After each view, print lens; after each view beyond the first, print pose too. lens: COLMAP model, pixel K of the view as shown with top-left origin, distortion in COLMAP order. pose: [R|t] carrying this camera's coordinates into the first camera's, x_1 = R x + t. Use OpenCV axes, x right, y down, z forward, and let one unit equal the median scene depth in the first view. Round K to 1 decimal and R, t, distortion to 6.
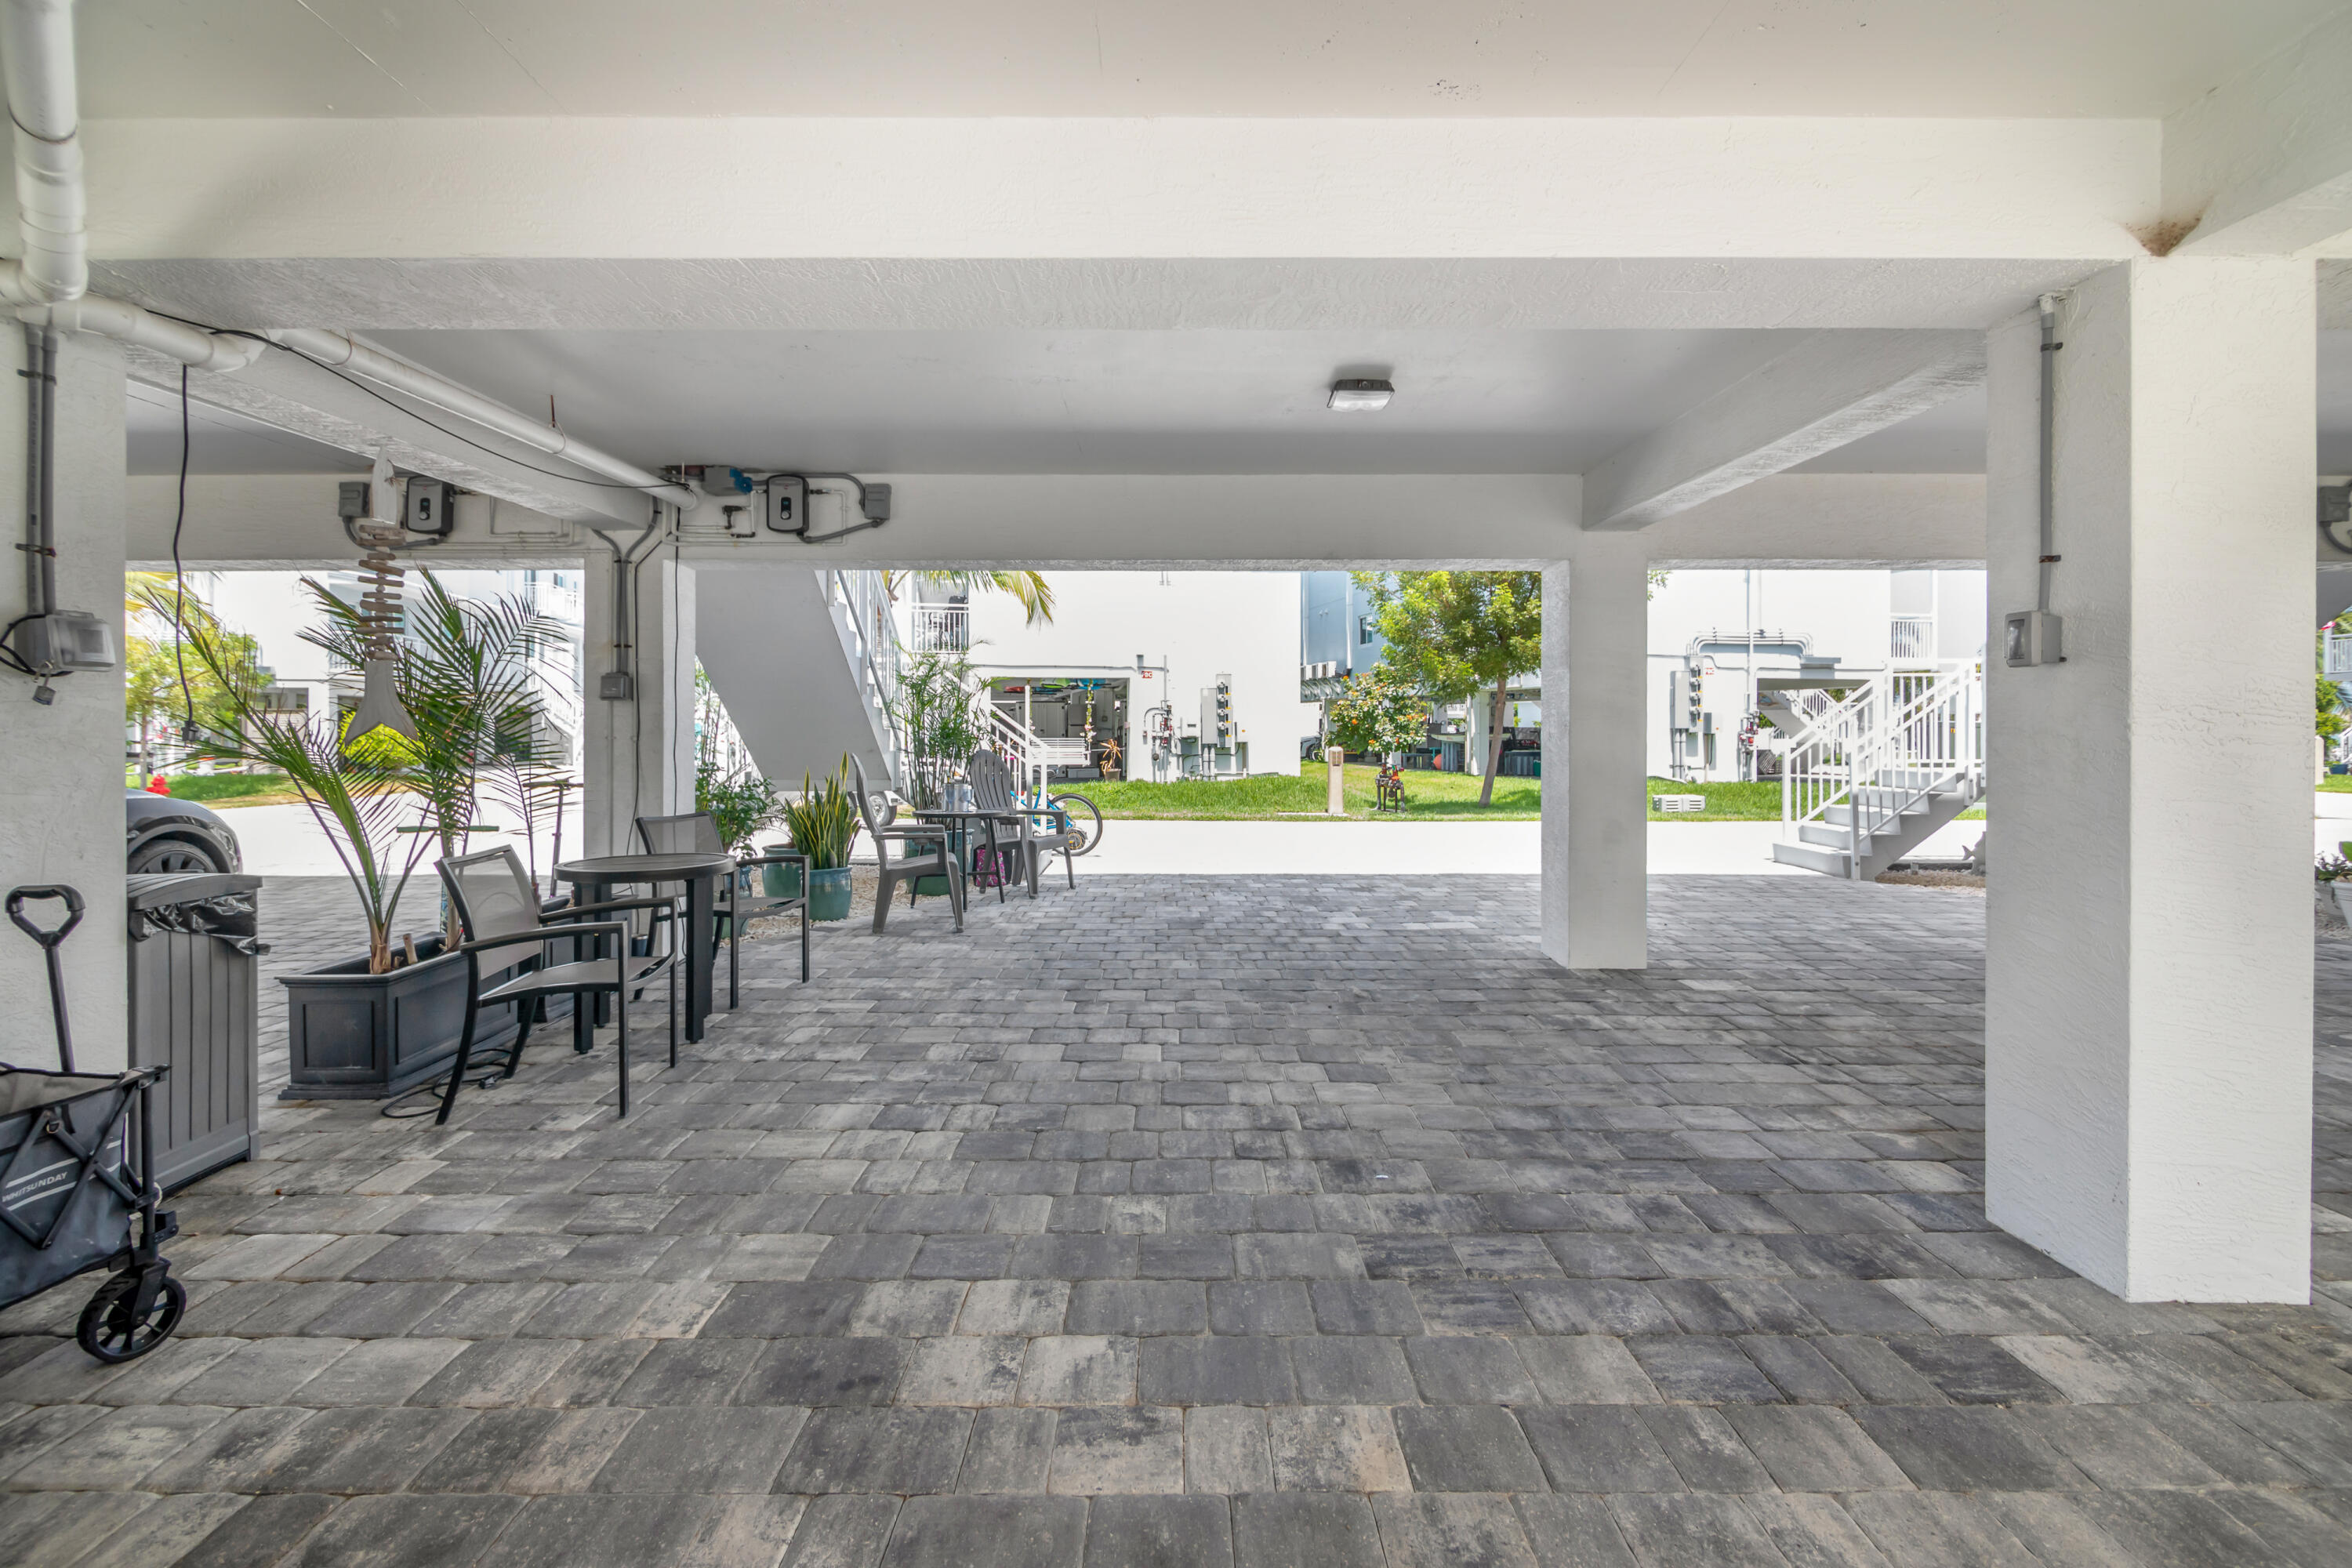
lens RADIAL K [[1060.8, 0, 1168.8], [0, 1060.8, 779.5], [0, 0, 1]] dist [0.012779, -0.009747]
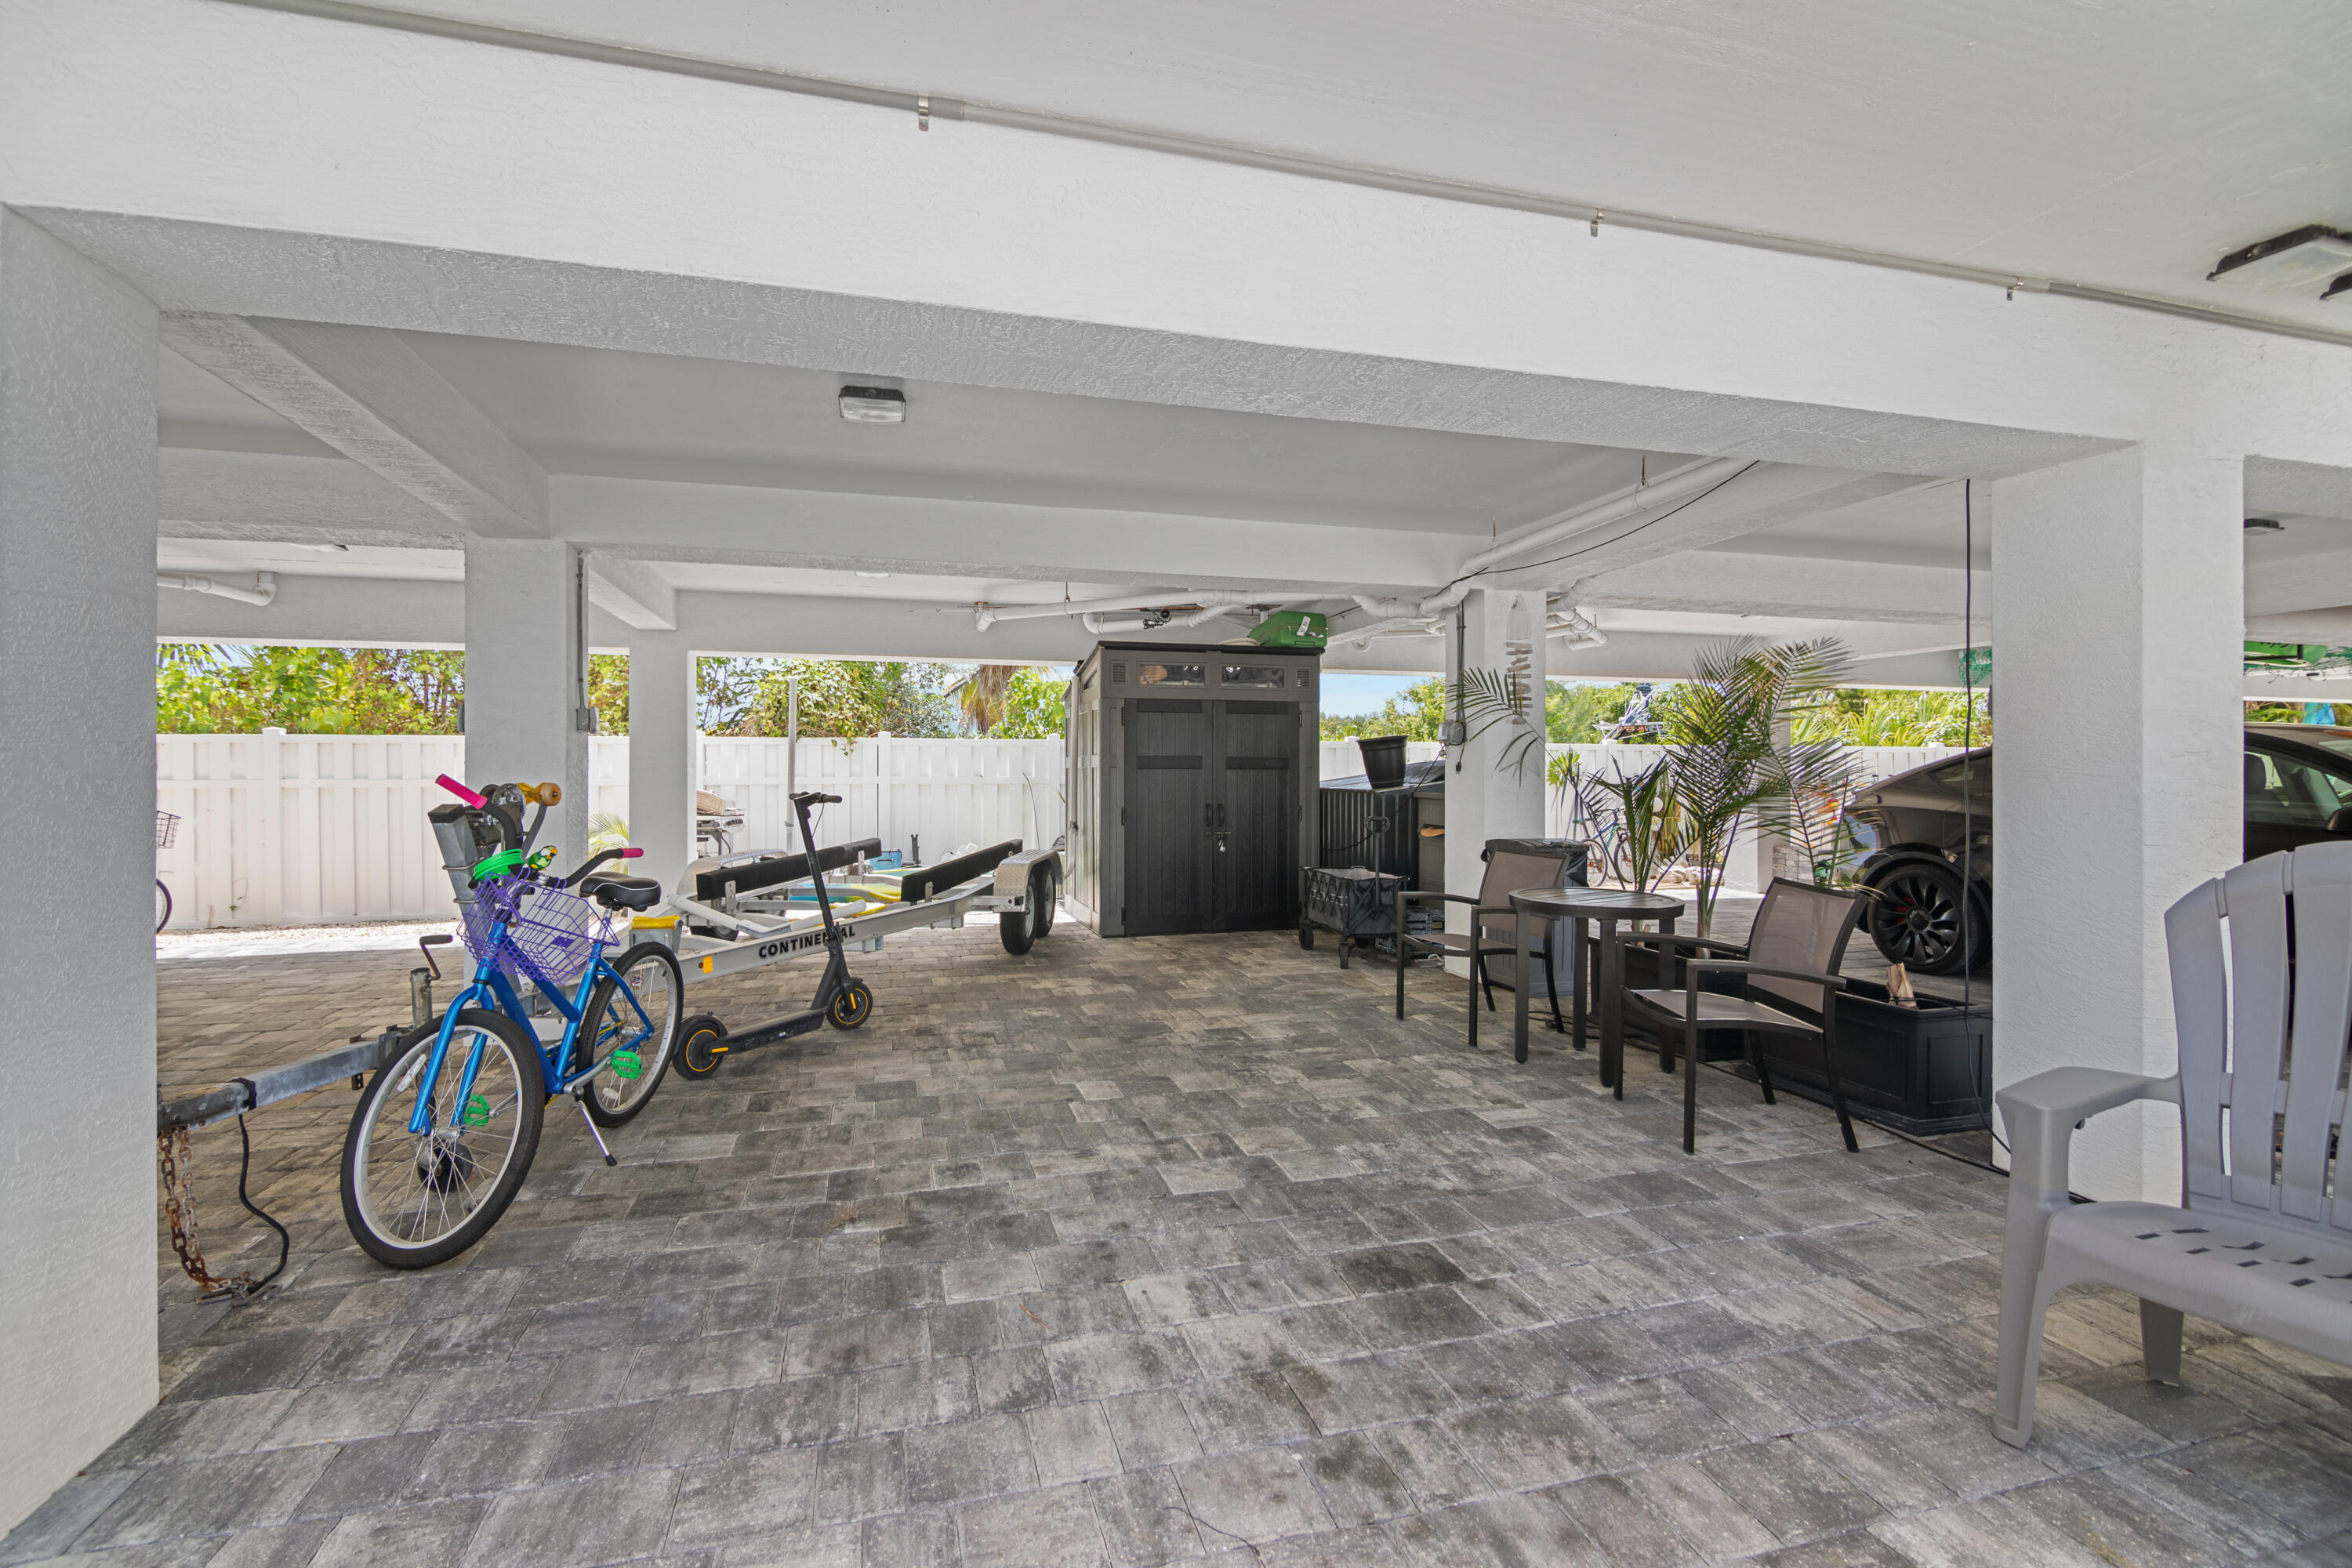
lens RADIAL K [[1072.1, 0, 1162.9], [0, 1072.1, 762.3], [0, 0, 1]] dist [0.015378, -0.010259]
pose [[-0.964830, -0.000868, -0.262872, 0.269318], [-0.011474, 0.999181, 0.038815, -0.131473], [0.262623, 0.040466, -0.964050, 2.918494]]
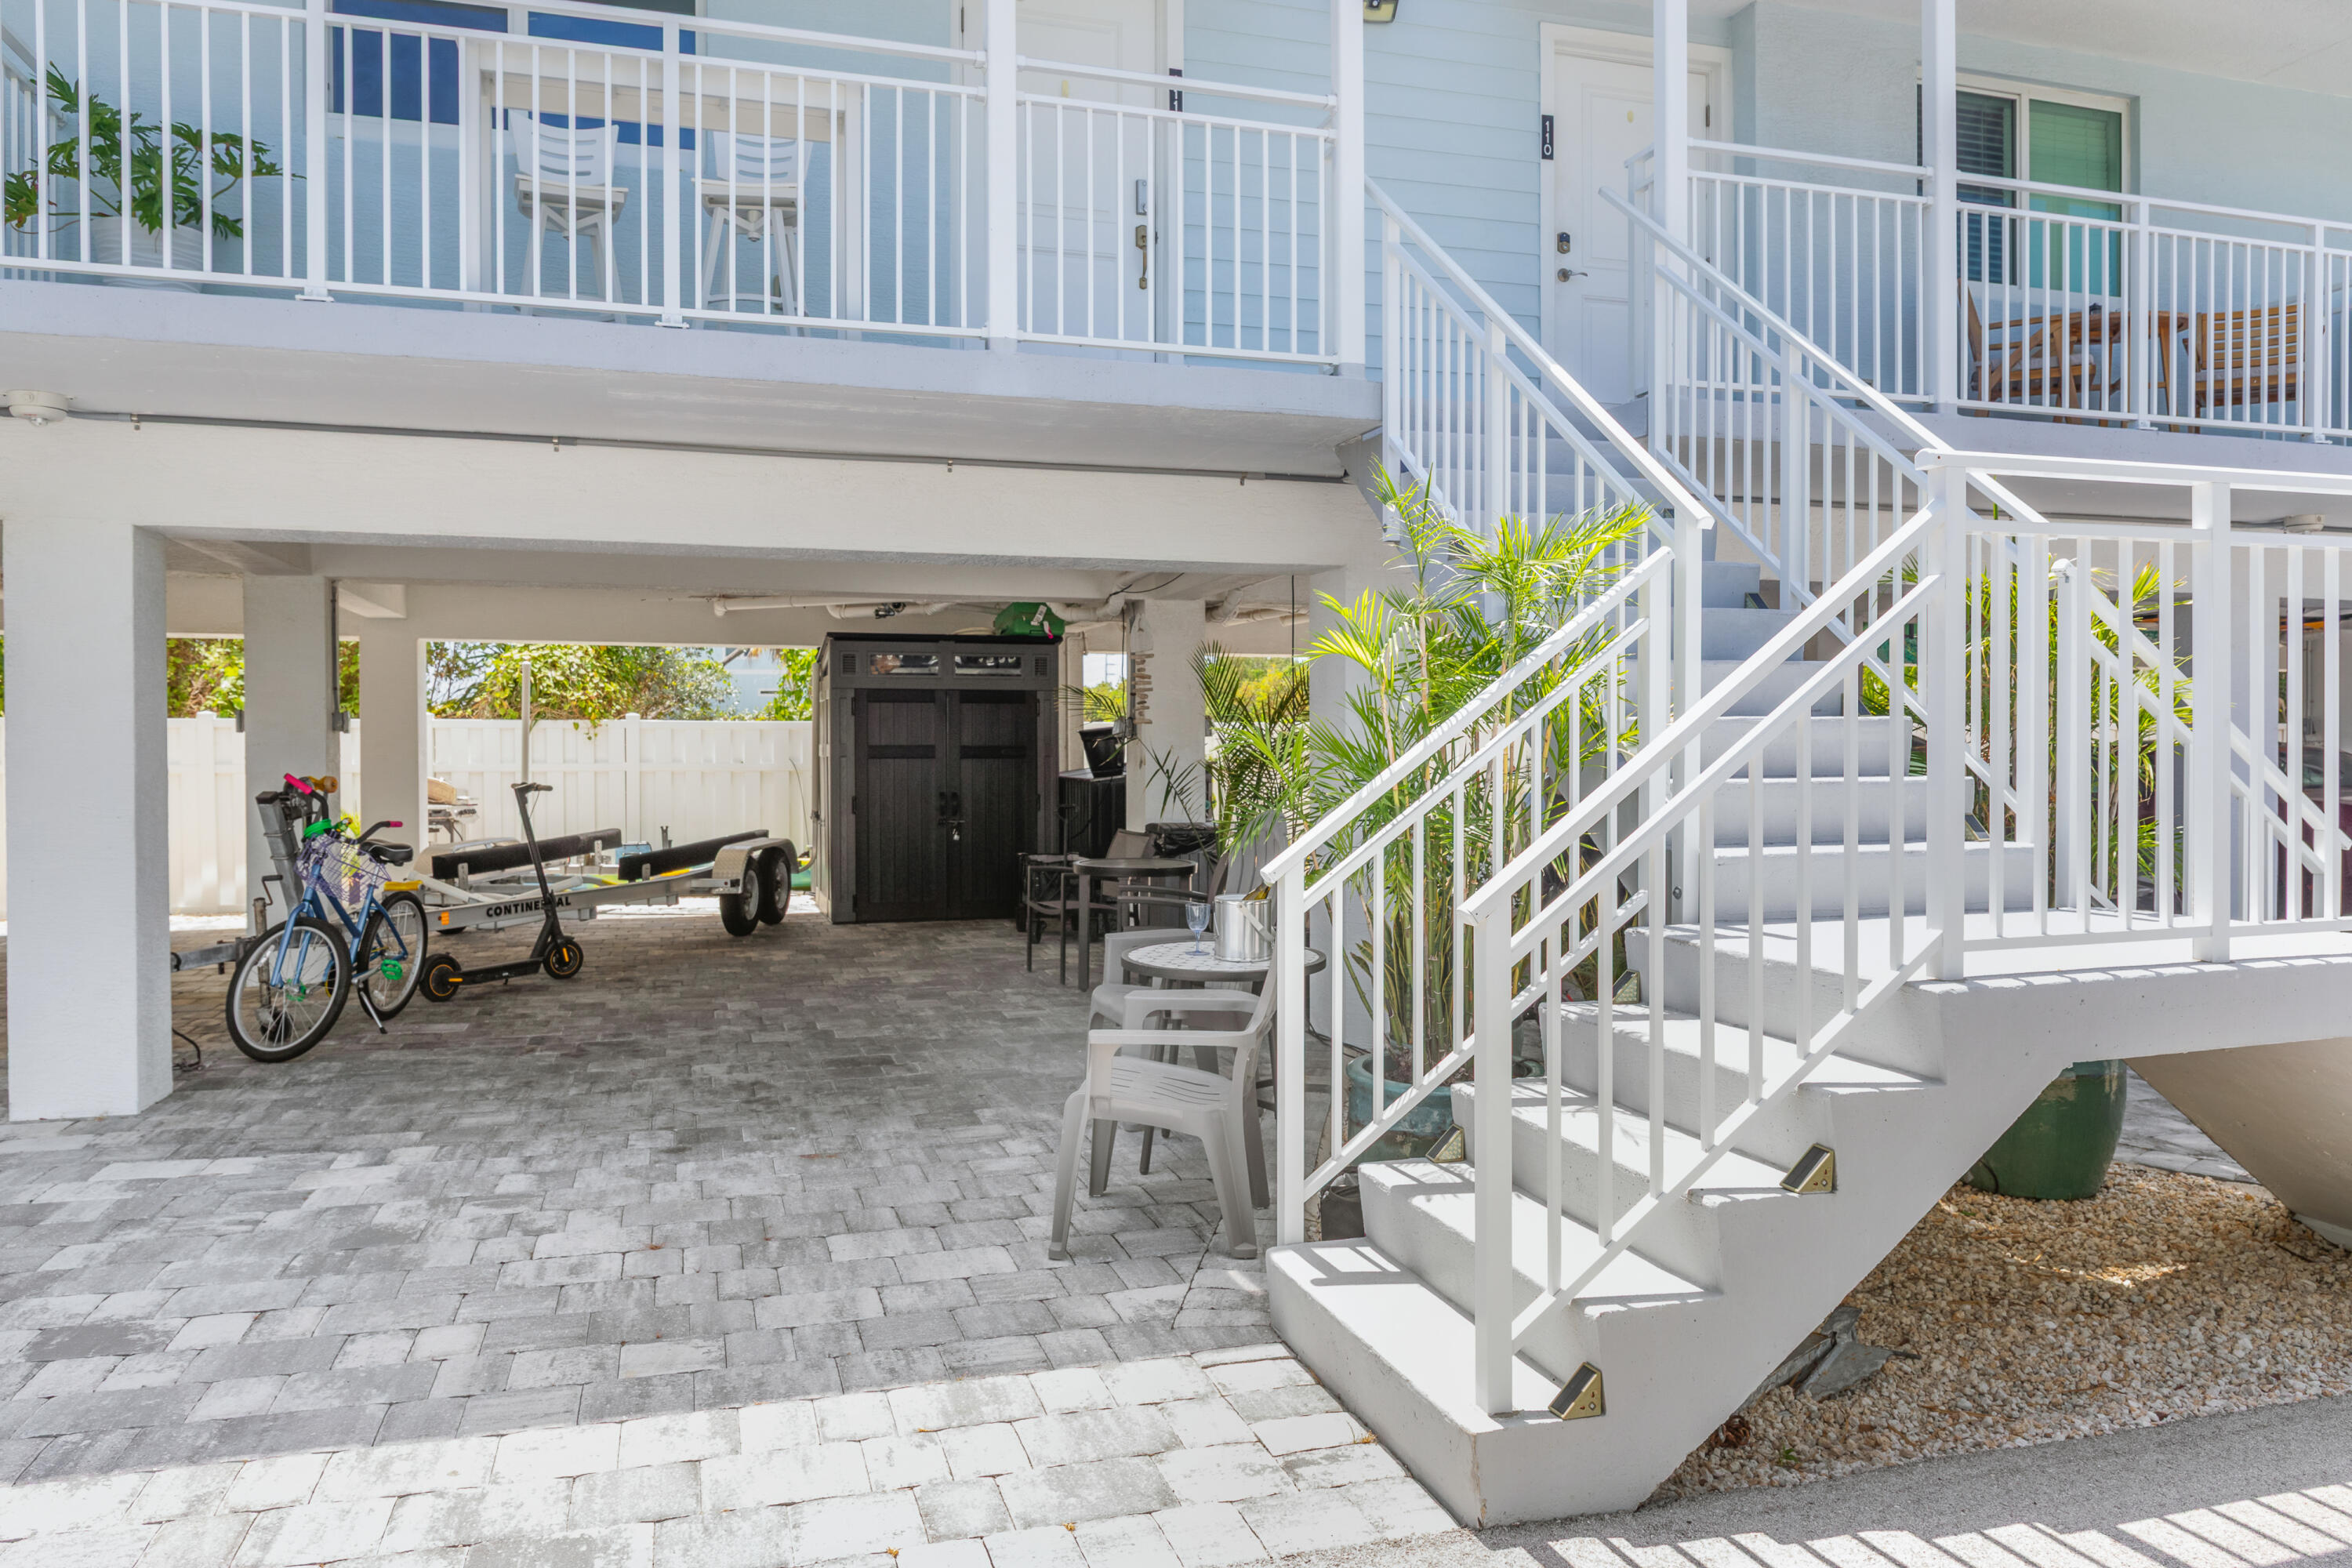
lens RADIAL K [[1626.8, 0, 1179.9], [0, 1626.8, 757.4], [0, 0, 1]] dist [-0.004102, -0.006527]
pose [[-0.955686, 0.003178, -0.294369, 0.075032], [-0.013350, 0.998445, 0.054120, -0.250807], [0.294084, 0.055652, -0.954158, 4.556645]]
